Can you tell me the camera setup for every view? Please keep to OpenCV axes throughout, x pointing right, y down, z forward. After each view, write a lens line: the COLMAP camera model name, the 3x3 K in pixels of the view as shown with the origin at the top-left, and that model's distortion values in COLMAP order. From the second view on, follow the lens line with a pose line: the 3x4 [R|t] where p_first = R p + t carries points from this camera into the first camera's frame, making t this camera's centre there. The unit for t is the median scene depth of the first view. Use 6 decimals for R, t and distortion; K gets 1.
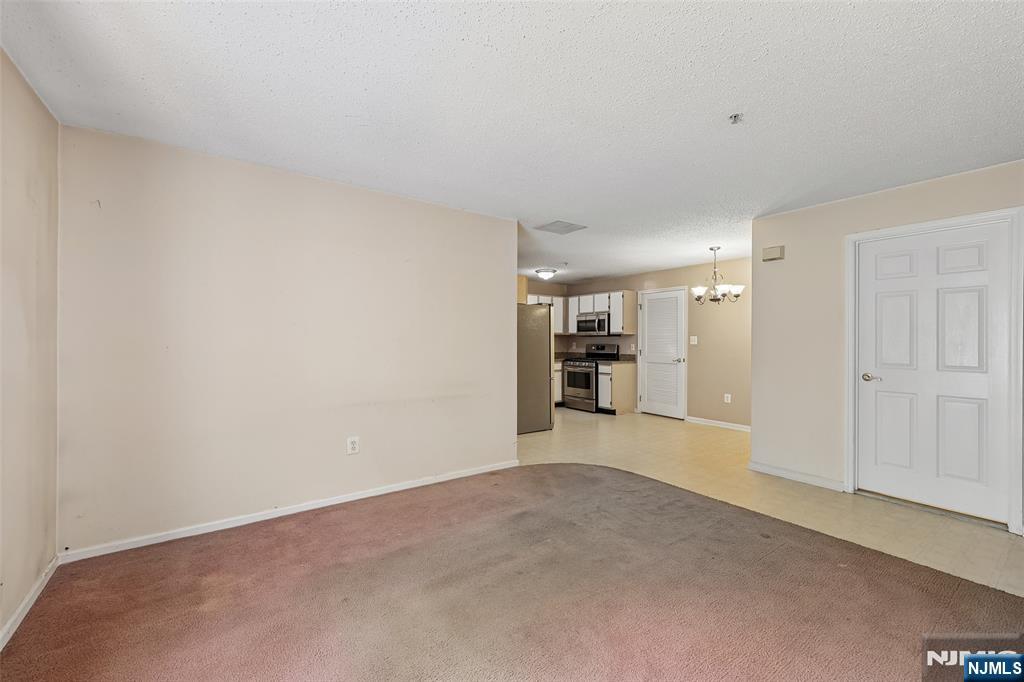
lens RADIAL K [[417.7, 0, 512.1], [0, 417.7, 332.1], [0, 0, 1]] dist [0.000729, 0.000149]
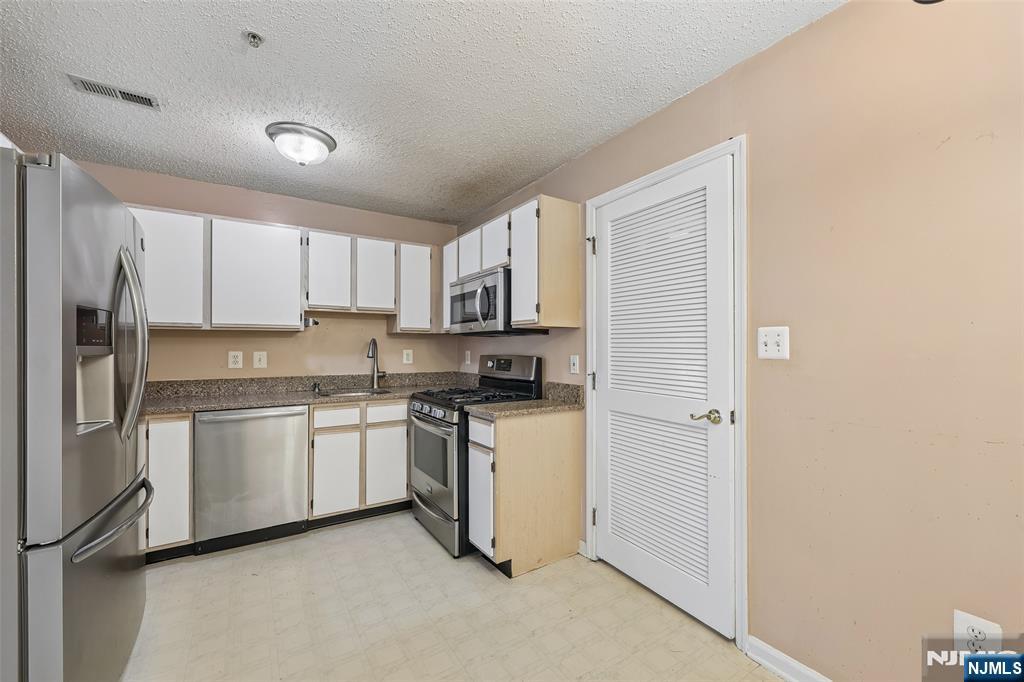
lens RADIAL K [[410.9, 0, 512.0], [0, 410.9, 341.0], [0, 0, 1]] dist [0.001245, 0.000293]
pose [[0.998283, -0.009294, -0.057834, 0.262146], [0.009788, 0.999918, 0.008272, 0.013627], [0.057752, -0.008824, 0.998292, 0.668667]]
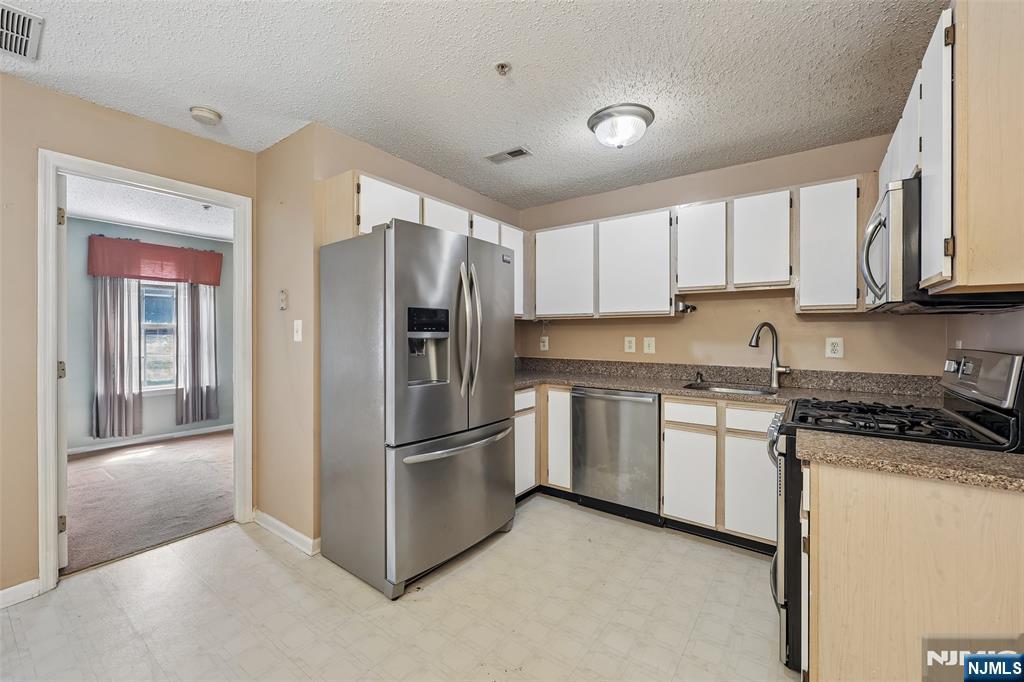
lens RADIAL K [[417.7, 0, 512.1], [0, 417.7, 332.1], [0, 0, 1]] dist [0.000729, 0.000149]
pose [[0.310394, -0.009584, -0.950560, 0.357266], [0.023174, 0.999728, -0.002513, 0.017417], [0.950326, -0.021248, 0.310531, 0.797953]]
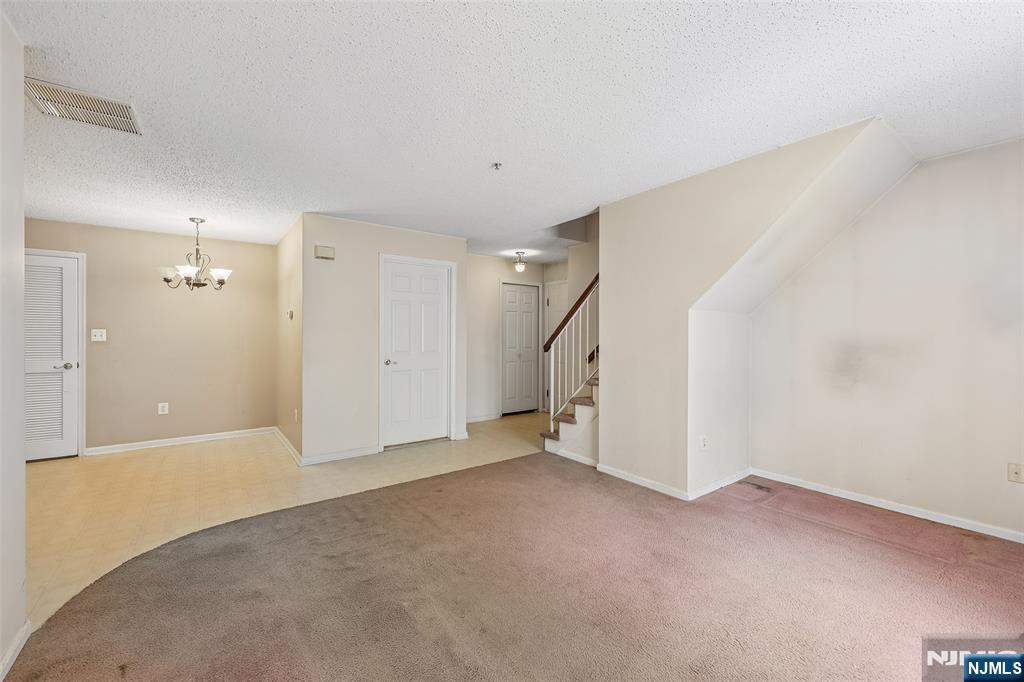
lens RADIAL K [[410.9, 0, 512.0], [0, 410.9, 341.0], [0, 0, 1]] dist [0.001245, 0.000293]
pose [[-0.023219, -0.014682, 0.999623, -0.232409], [-0.019756, 0.999704, 0.014224, 0.005612], [-0.999535, -0.019418, -0.023502, 0.302407]]
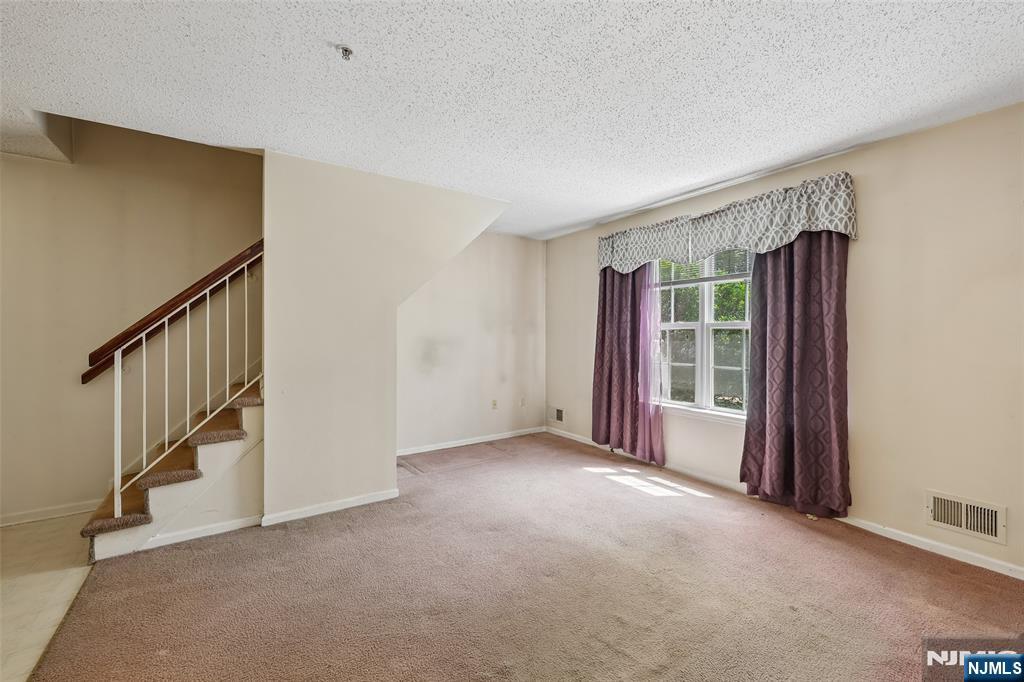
lens RADIAL K [[410.9, 0, 512.0], [0, 410.9, 341.0], [0, 0, 1]] dist [0.001245, 0.000293]
pose [[-0.999678, -0.007820, 0.024159, 0.060643], [-0.007836, 0.999969, -0.000556, 0.008282], [-0.024154, -0.000745, -0.999708, 0.544028]]
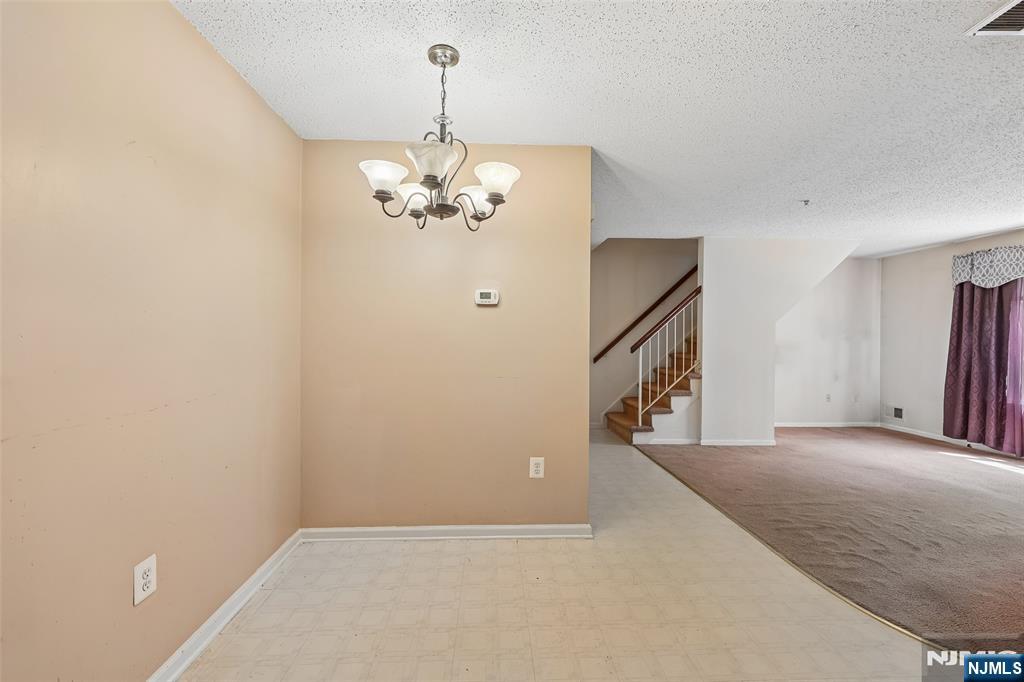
lens RADIAL K [[410.9, 0, 512.0], [0, 410.9, 341.0], [0, 0, 1]] dist [0.001245, 0.000293]
pose [[-0.837828, -0.019563, 0.545583, 0.189922], [-0.025936, 0.999656, -0.003985, 0.017760], [-0.545317, -0.017489, -0.838047, 0.913865]]
